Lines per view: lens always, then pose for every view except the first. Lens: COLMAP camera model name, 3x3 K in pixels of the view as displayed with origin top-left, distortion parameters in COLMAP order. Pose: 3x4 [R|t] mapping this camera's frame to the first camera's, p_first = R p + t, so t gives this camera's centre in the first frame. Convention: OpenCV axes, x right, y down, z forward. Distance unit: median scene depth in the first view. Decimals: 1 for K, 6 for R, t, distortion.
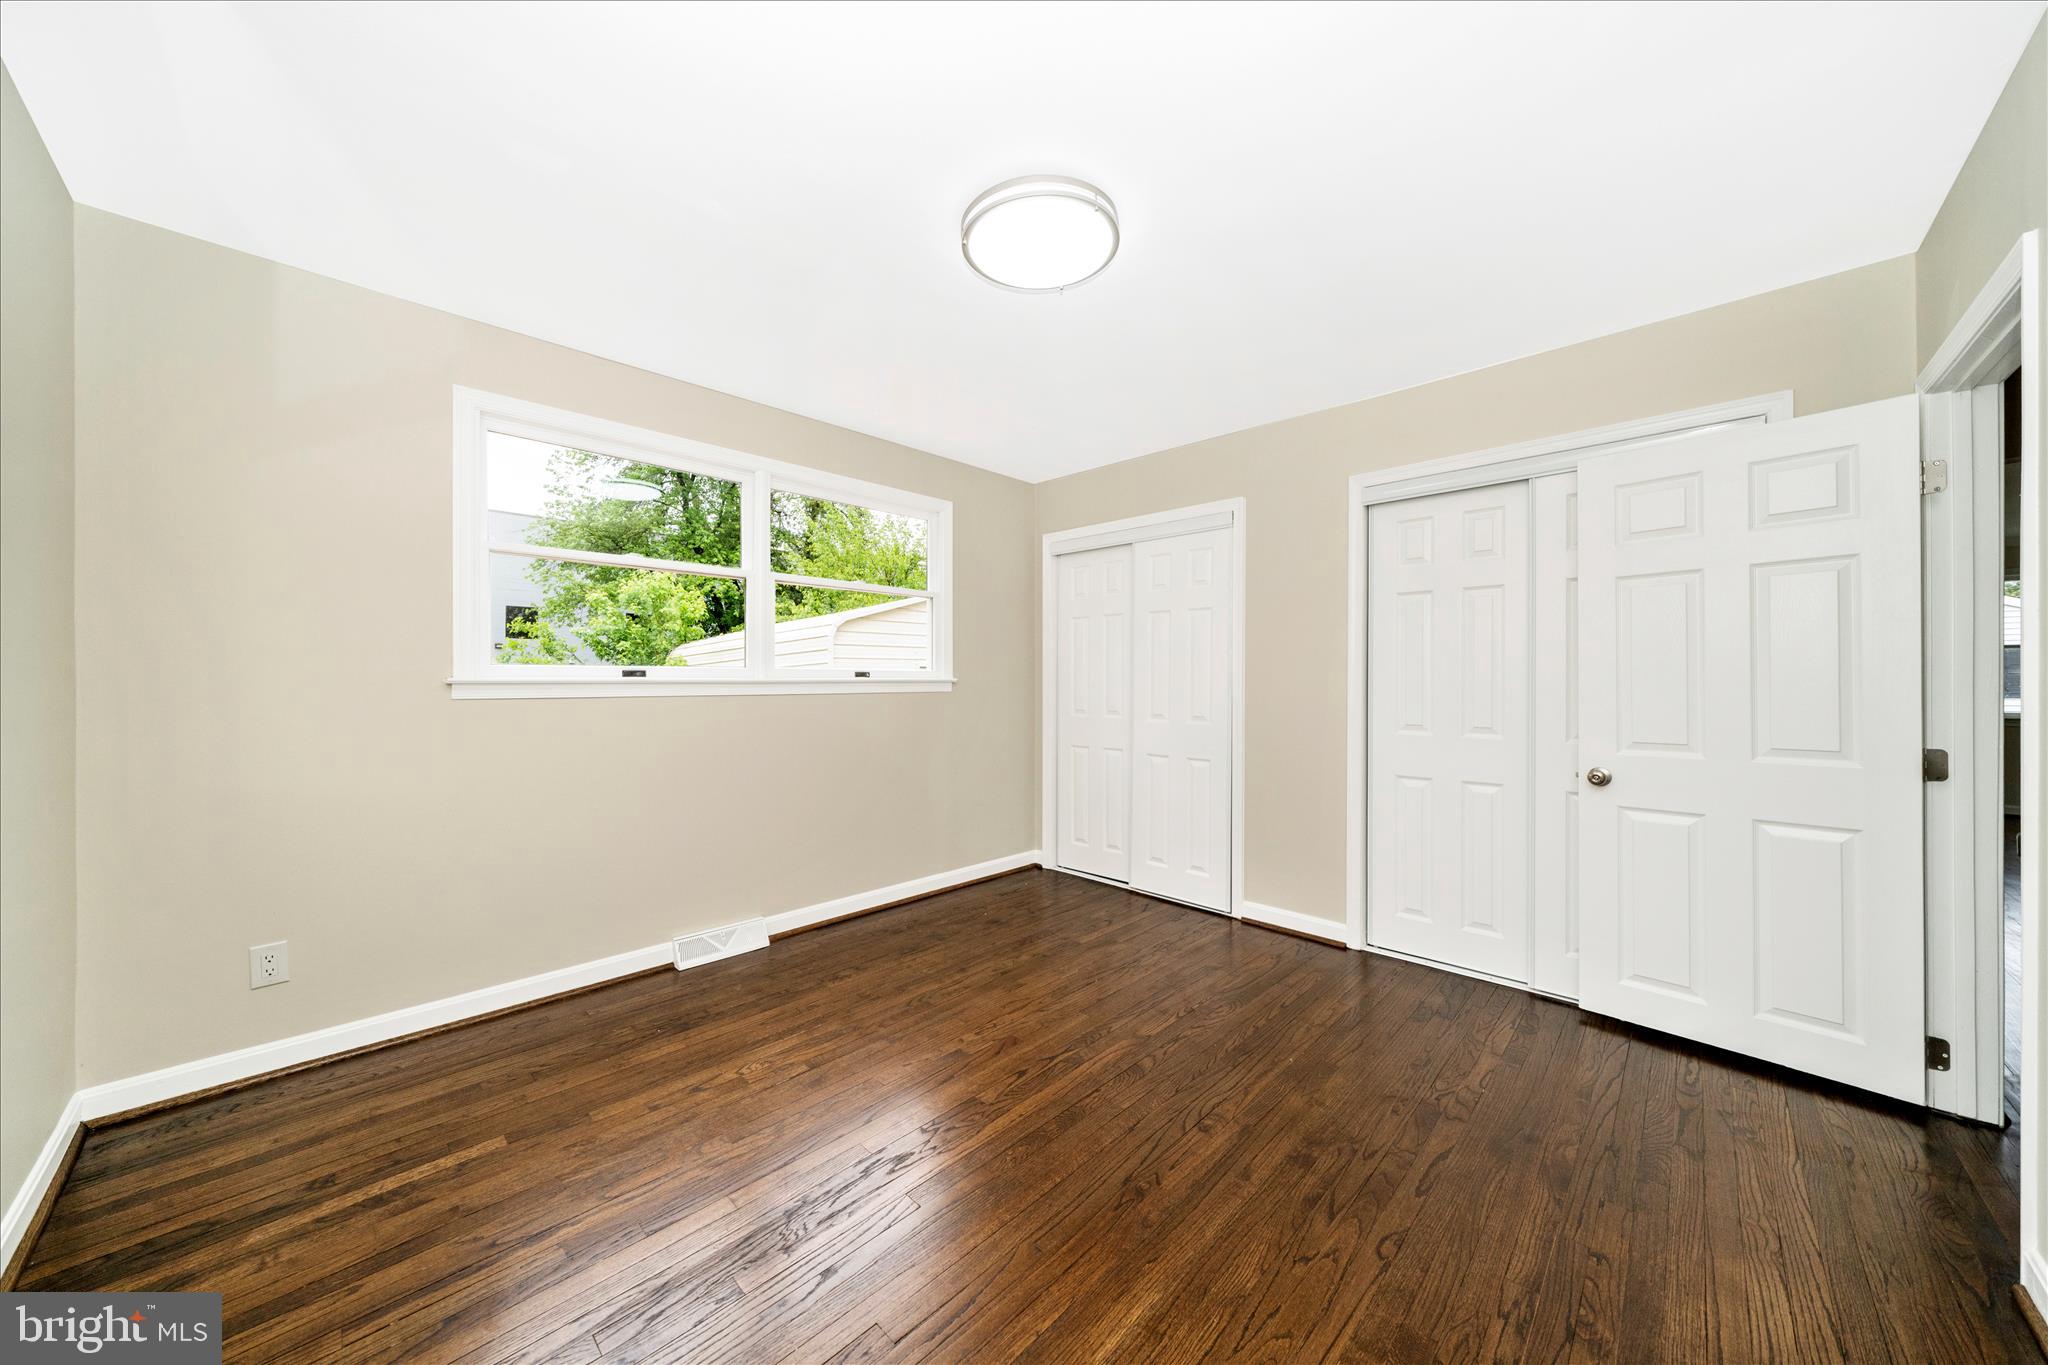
lens RADIAL K [[708.4, 0, 1016.7], [0, 708.4, 681.7], [0, 0, 1]] dist [0.000082, -0.000026]
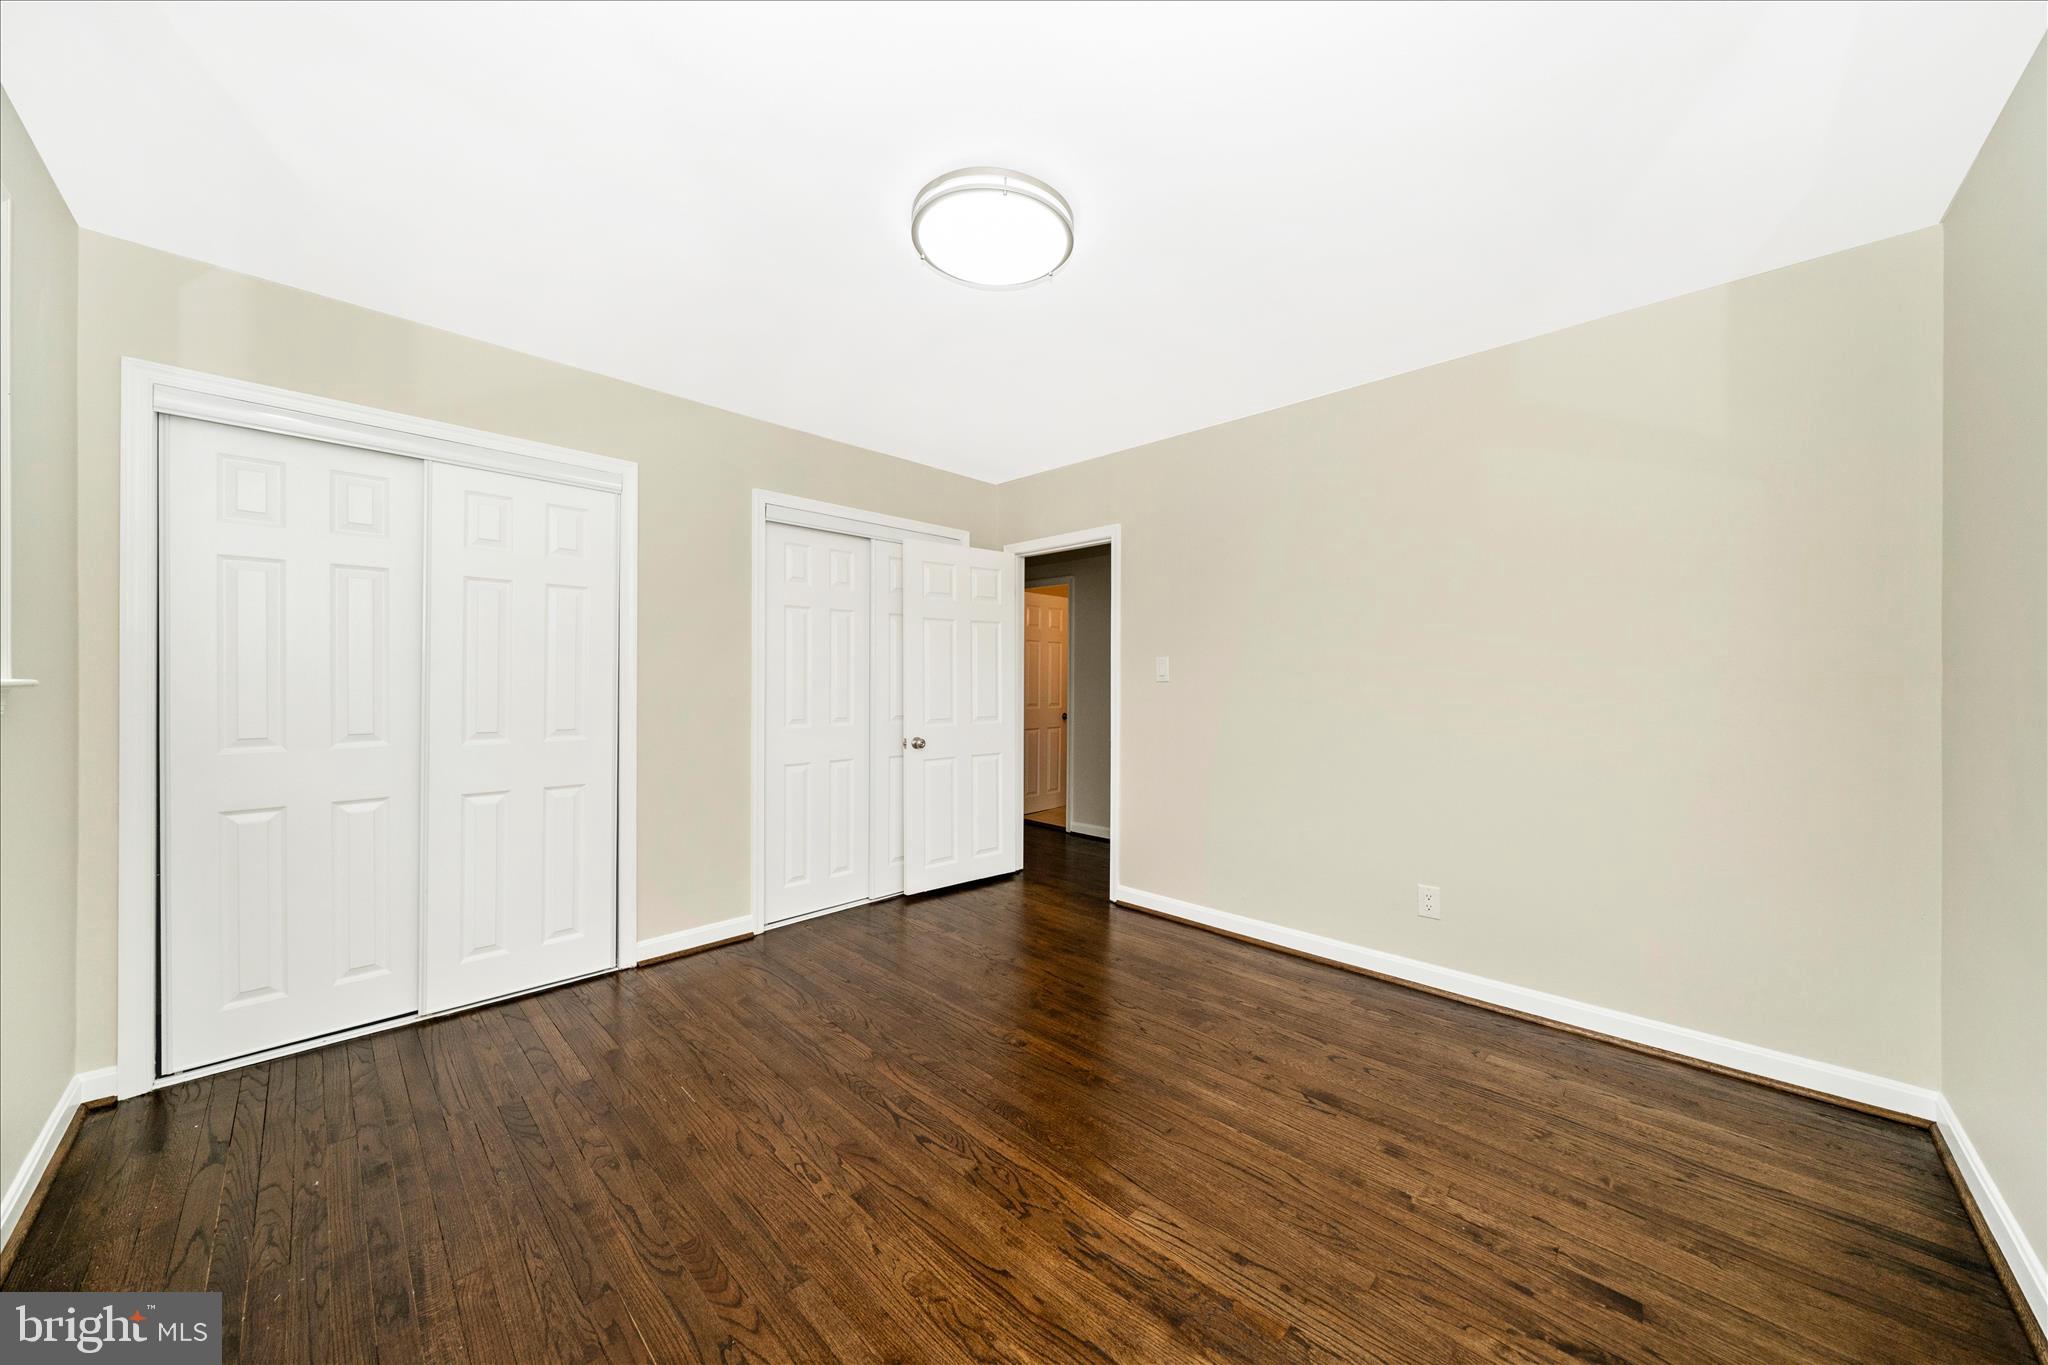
lens RADIAL K [[693.2, 0, 1054.5], [0, 693.2, 665.2], [0, 0, 1]] dist [0.000942, 0.000141]
pose [[-0.030149, 0.019941, 0.999347, -0.701248], [-0.002128, 0.999797, -0.020014, -0.007031], [-0.999543, -0.002730, -0.030100, 0.710611]]
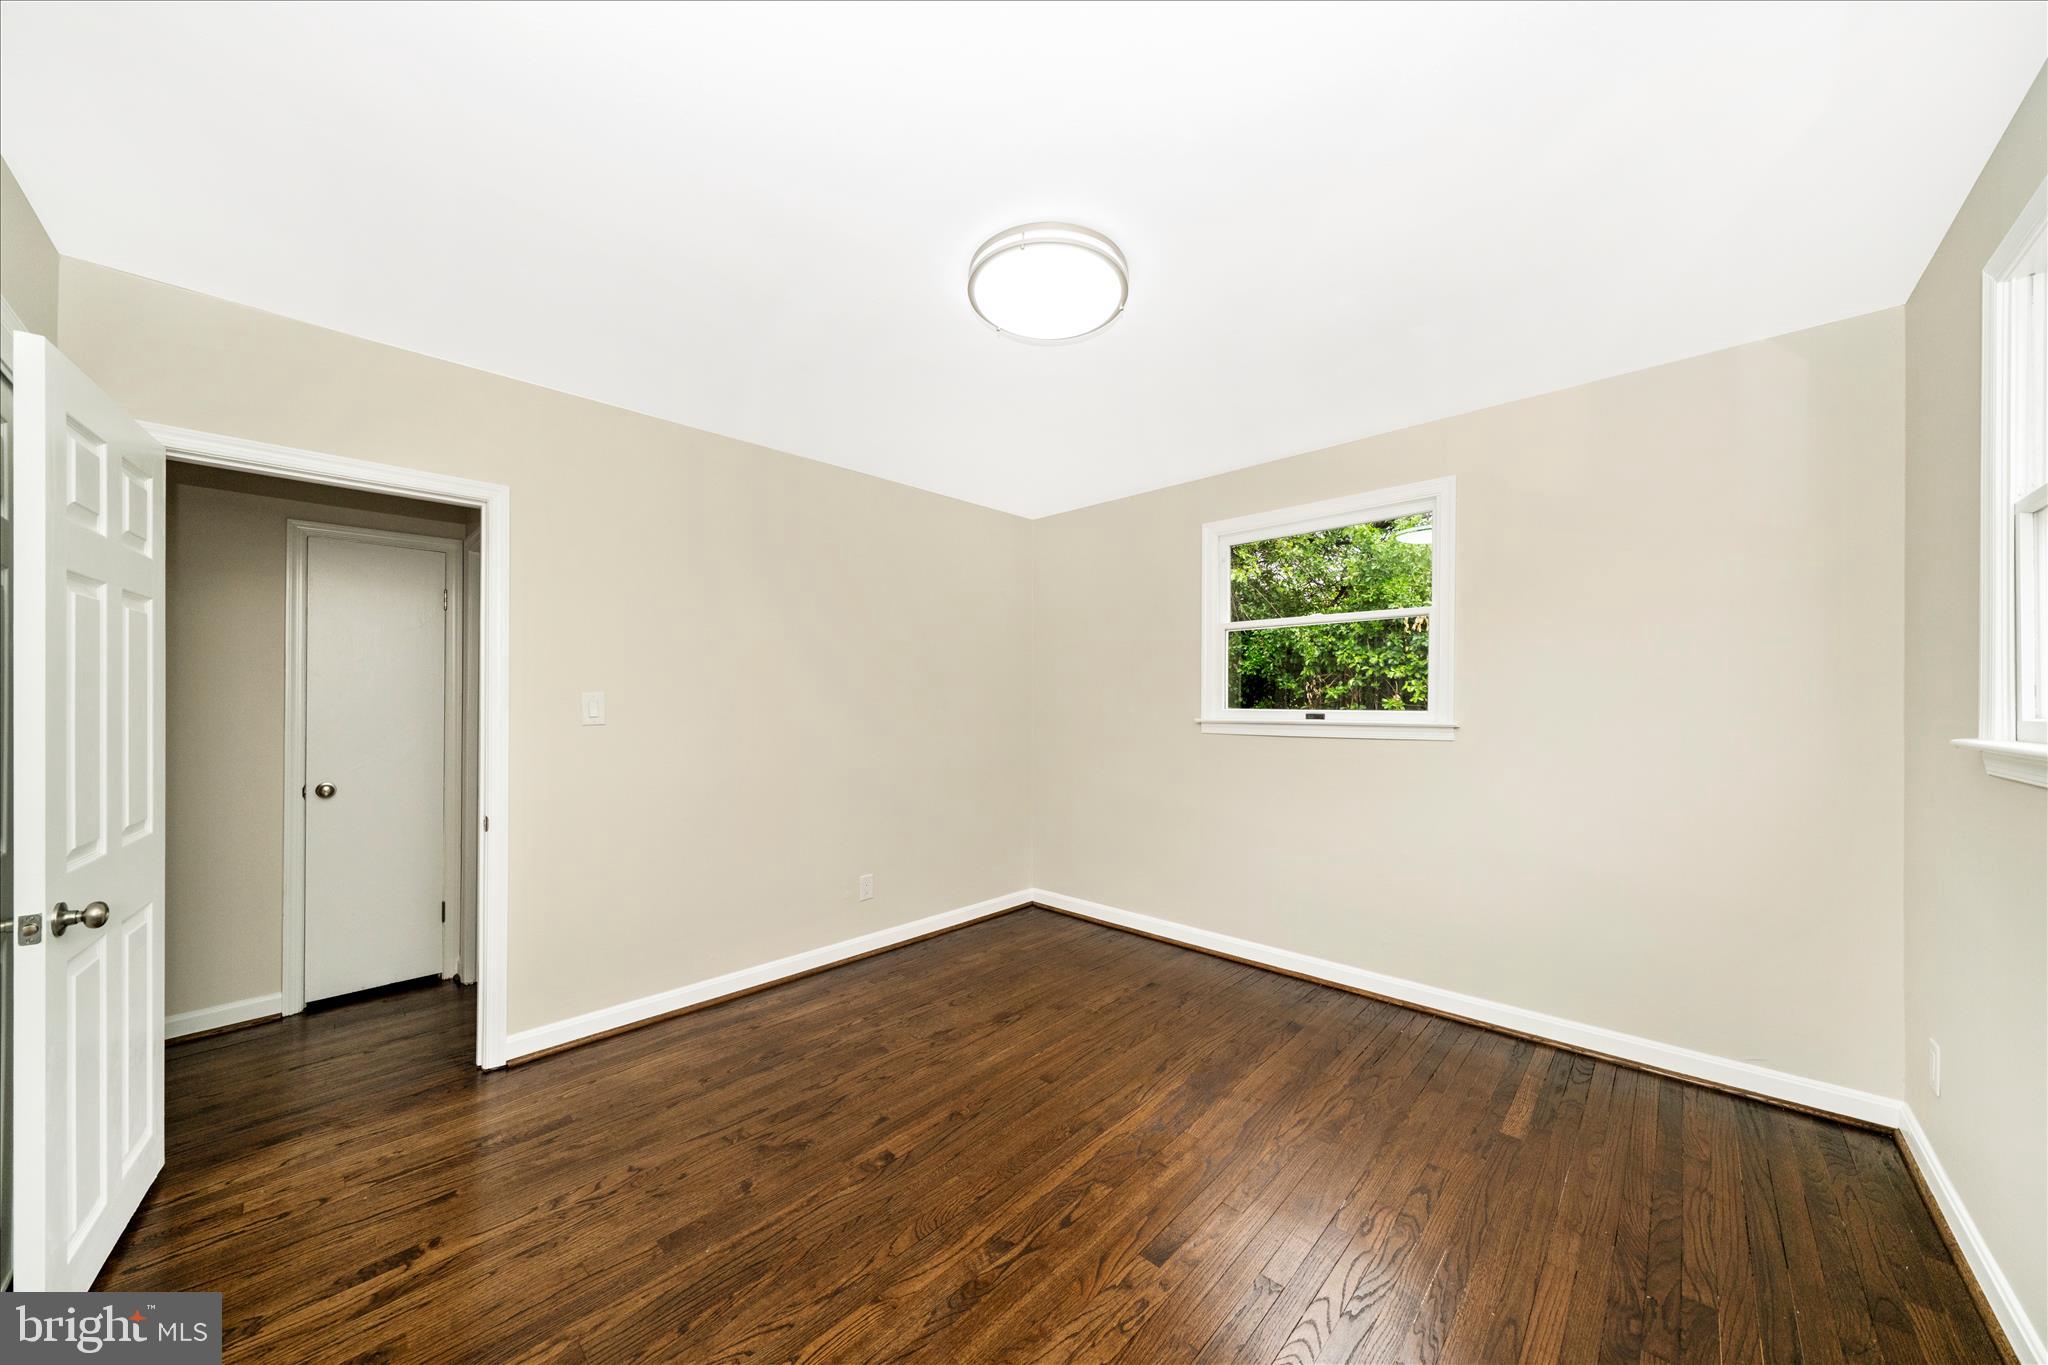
lens RADIAL K [[683.6, 0, 1004.6], [0, 683.6, 701.9], [0, 0, 1]] dist [0.009277, -0.000041]
pose [[-0.999951, -0.000684, 0.009854, 0.058062], [-0.000724, 0.999991, -0.004086, -0.034344], [-0.009852, -0.004093, -0.999943, 1.471229]]
